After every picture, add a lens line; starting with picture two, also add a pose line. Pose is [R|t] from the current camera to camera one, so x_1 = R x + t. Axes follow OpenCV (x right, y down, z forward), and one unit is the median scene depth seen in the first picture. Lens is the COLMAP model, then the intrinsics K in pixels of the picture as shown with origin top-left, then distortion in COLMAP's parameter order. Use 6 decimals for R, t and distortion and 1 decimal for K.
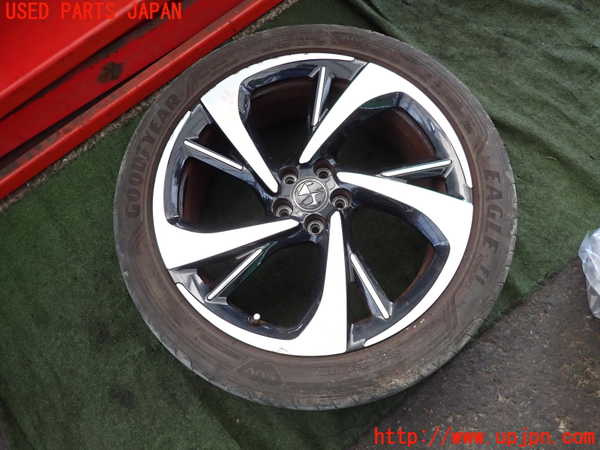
lens RADIAL K [[437.8, 0, 298.1], [0, 437.8, 224.2], [0, 0, 1]] dist [0.001641, 0.012131]
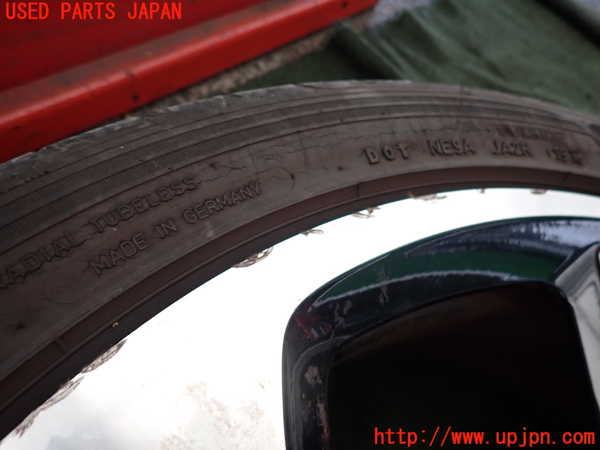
lens RADIAL K [[437.8, 0, 299.6], [0, 437.8, 225.4], [0, 0, 1]] dist [0.001641, 0.012131]
pose [[0.935357, 0.071149, 0.346475, -0.186434], [0.016386, 0.969792, -0.243384, -0.320105], [-0.353325, 0.233328, 0.905936, 0.847623]]
